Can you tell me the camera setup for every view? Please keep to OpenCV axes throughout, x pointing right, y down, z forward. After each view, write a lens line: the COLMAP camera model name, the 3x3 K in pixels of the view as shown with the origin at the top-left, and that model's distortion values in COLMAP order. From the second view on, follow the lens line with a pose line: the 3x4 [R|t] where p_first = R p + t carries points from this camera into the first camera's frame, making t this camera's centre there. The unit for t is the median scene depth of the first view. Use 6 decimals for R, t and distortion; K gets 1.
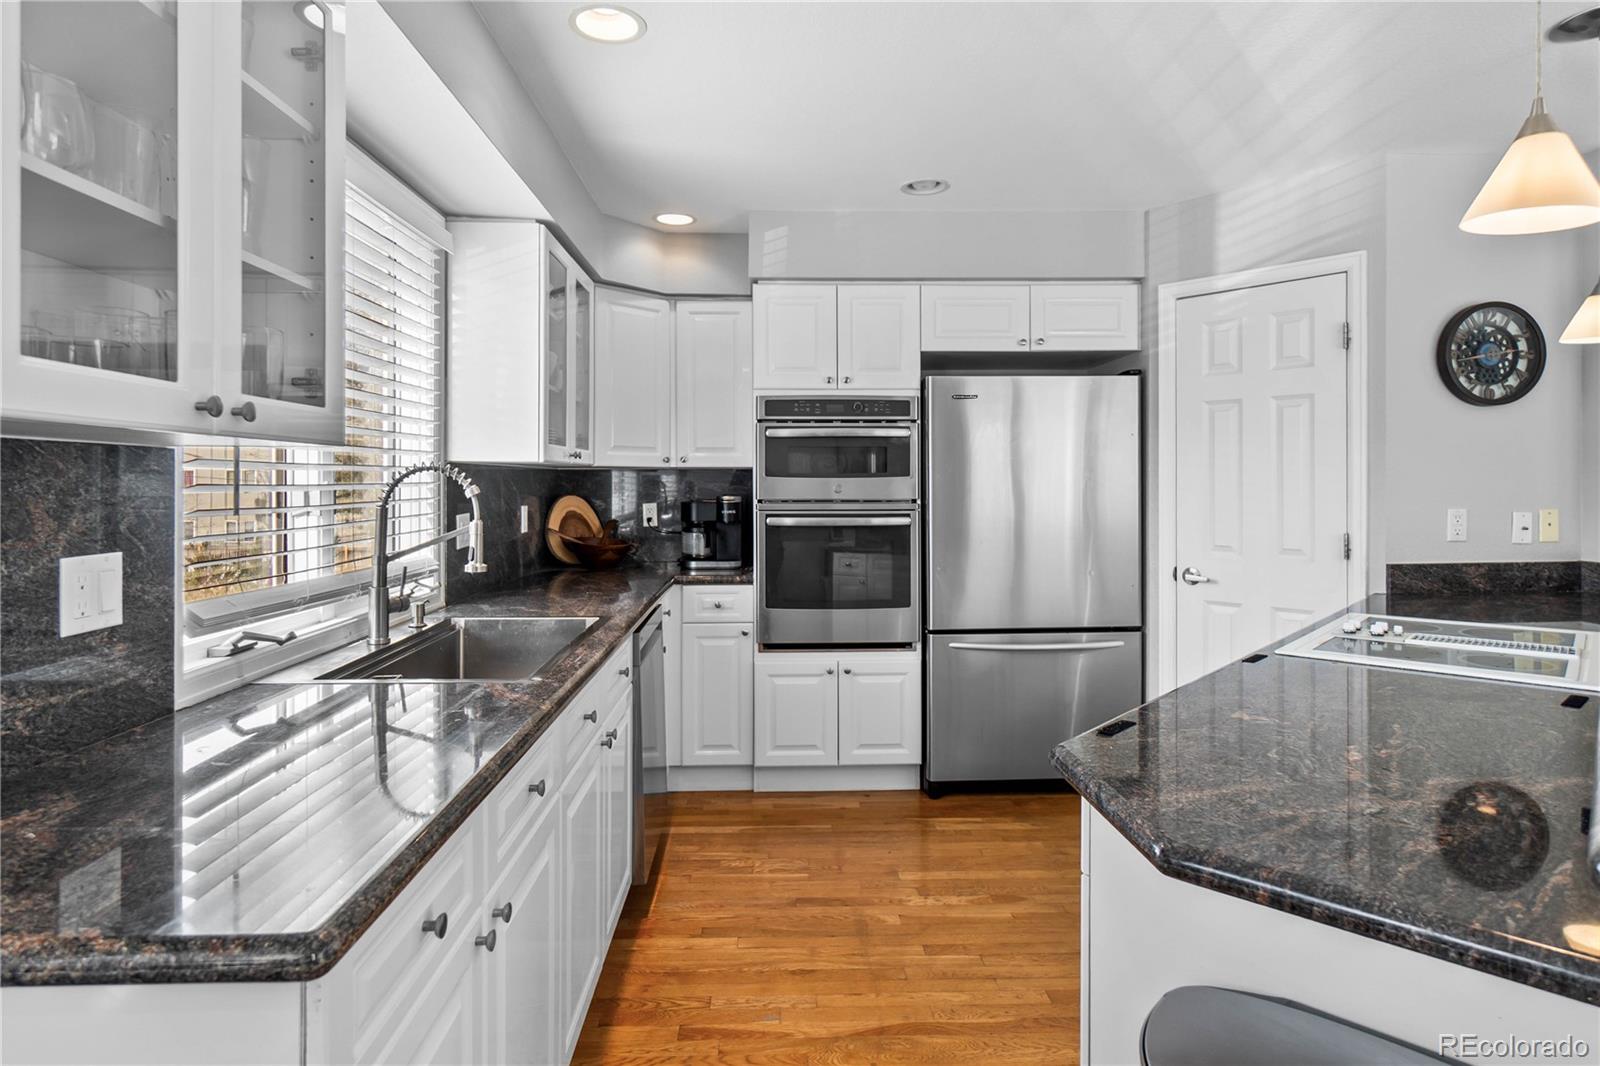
lens RADIAL K [[880.8, 0, 775.1], [0, 880.8, 480.9], [0, 0, 1]] dist [-0.001313, -0.000298]
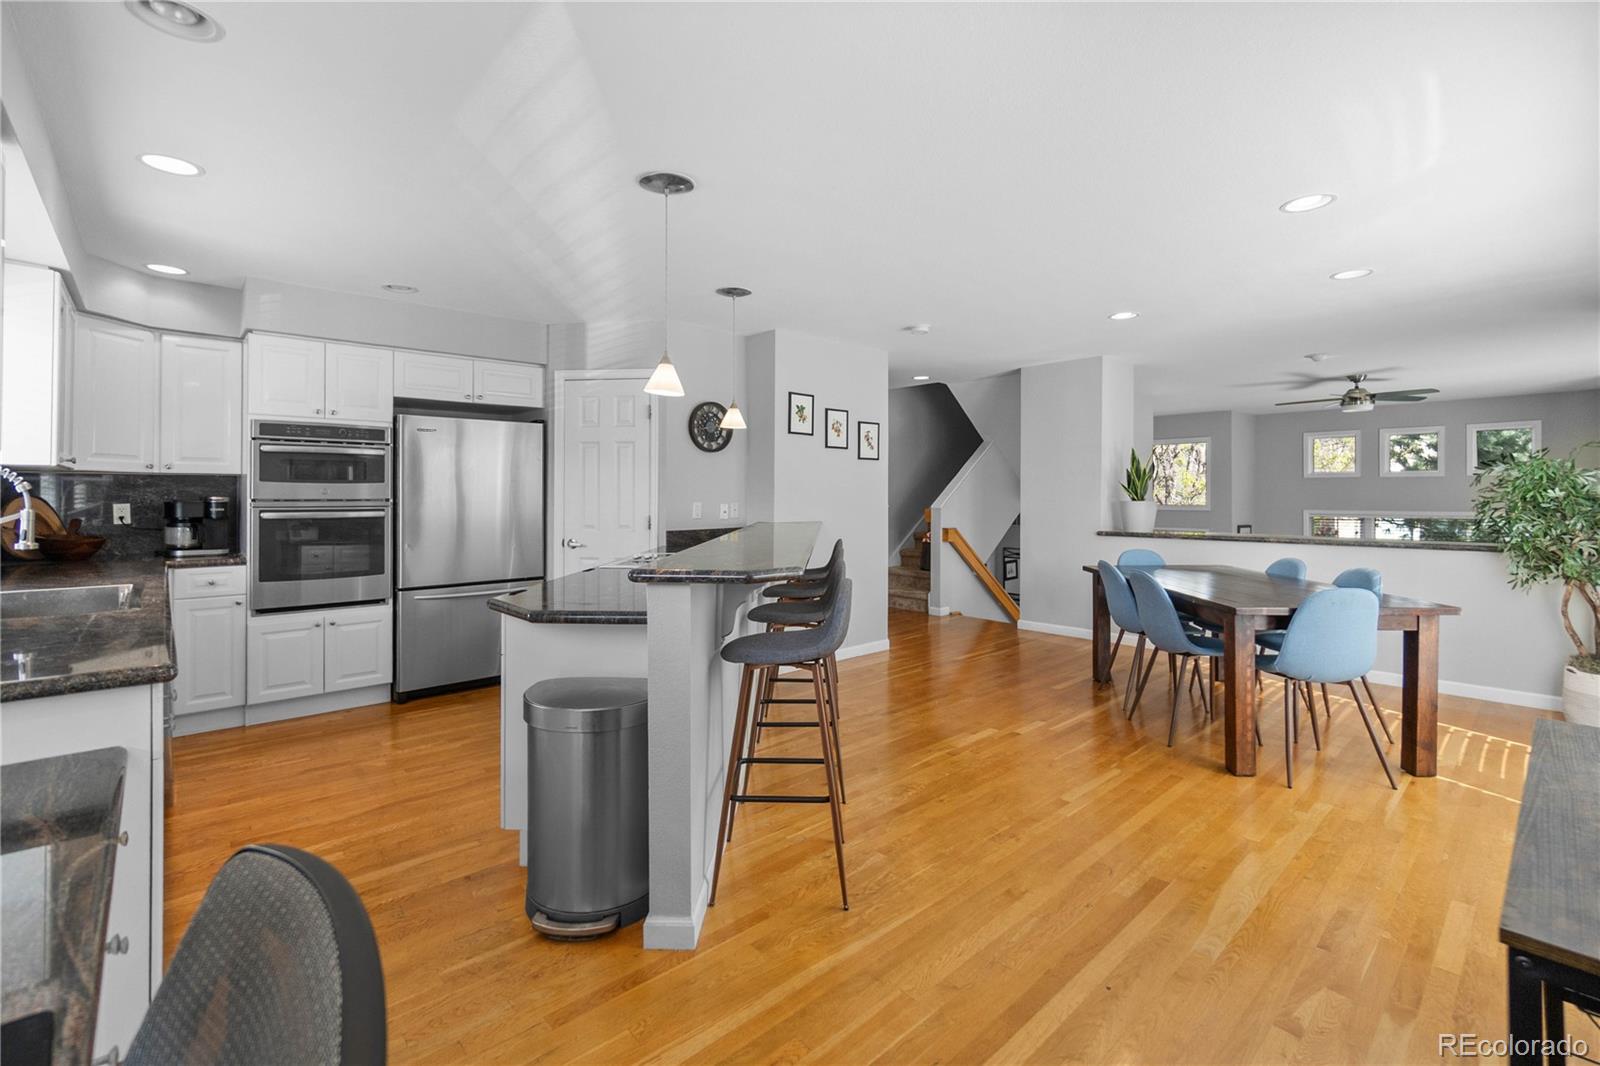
lens RADIAL K [[704.0, 0, 800.5], [0, 704.0, 494.8], [0, 0, 1]] dist [-0.003721, -0.000398]
pose [[0.748444, 0.003313, 0.663190, -0.099494], [-0.005308, 0.999985, 0.000995, 0.009558], [-0.663177, -0.004265, 0.748450, -0.308911]]
